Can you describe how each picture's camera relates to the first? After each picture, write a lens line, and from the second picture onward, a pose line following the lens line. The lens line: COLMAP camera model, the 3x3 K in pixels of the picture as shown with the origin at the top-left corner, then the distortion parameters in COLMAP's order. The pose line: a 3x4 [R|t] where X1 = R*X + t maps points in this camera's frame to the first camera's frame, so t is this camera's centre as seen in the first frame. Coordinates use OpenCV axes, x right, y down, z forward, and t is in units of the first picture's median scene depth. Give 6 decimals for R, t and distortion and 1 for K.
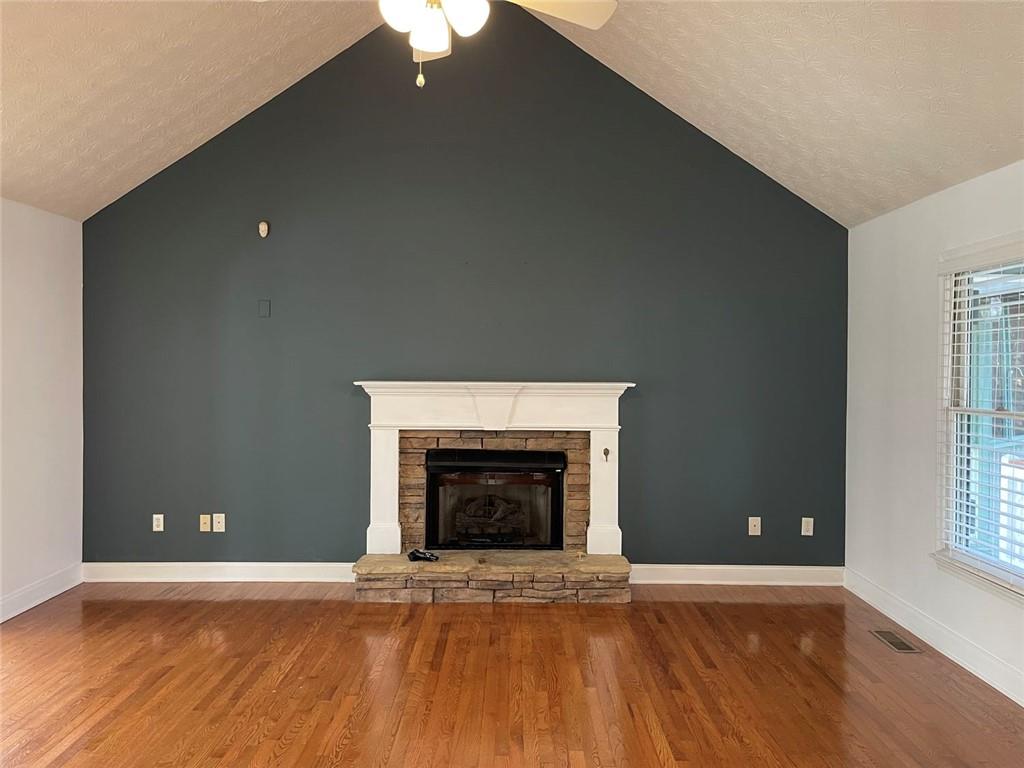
lens RADIAL K [[776.4, 0, 510.5], [0, 776.4, 366.0], [0, 0, 1]] dist [0.059688, -0.074105]
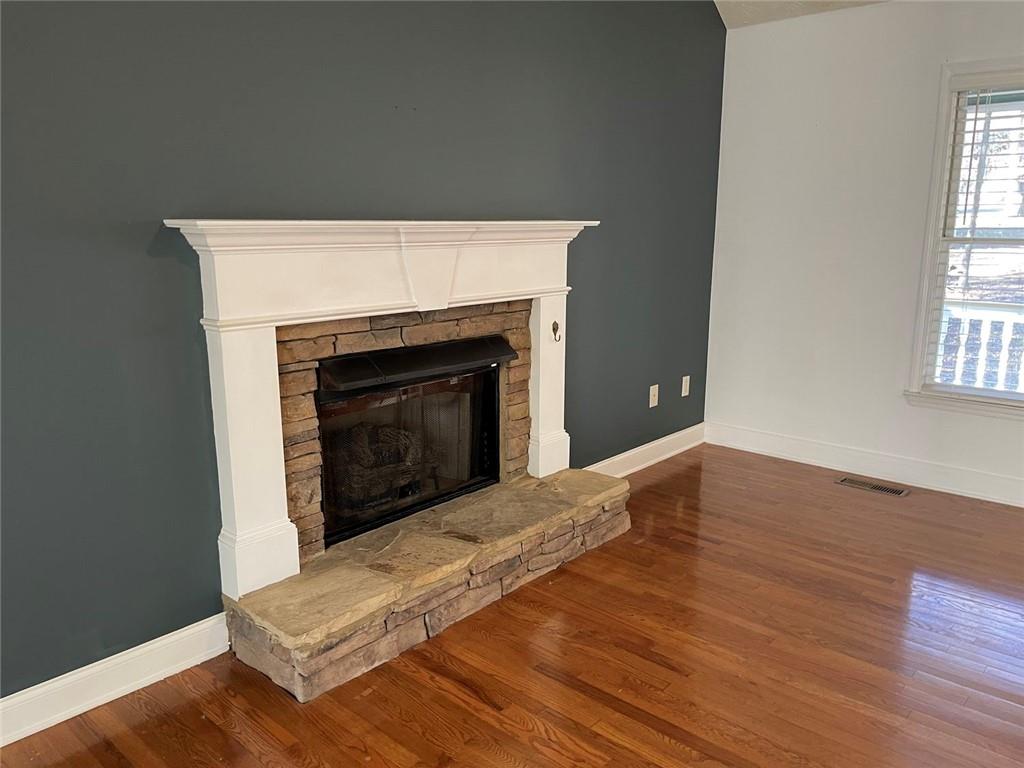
lens RADIAL K [[776.4, 0, 548.4], [0, 776.4, 393.0], [0, 0, 1]] dist [0.059688, -0.074105]
pose [[0.656410, -0.168090, 0.735440, -0.384056], [-0.000628, 0.974739, 0.223344, 0.016564], [-0.754404, -0.147067, 0.639723, 0.573209]]
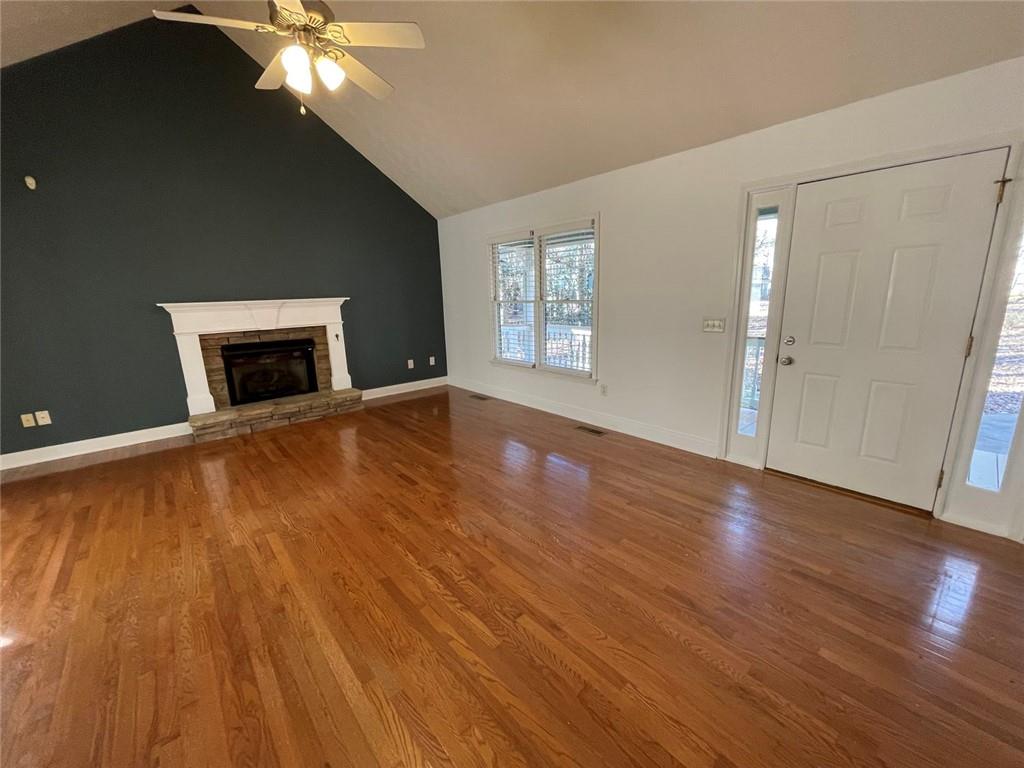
lens RADIAL K [[414.6, 0, 512.8], [0, 414.6, 384.2], [0, 0, 1]] dist [-0.002312, 0.000169]
pose [[0.756687, -0.171360, 0.630920, -0.205834], [0.032646, 0.973738, 0.225317, 0.013105], [-0.652961, -0.149898, 0.742410, -0.030118]]
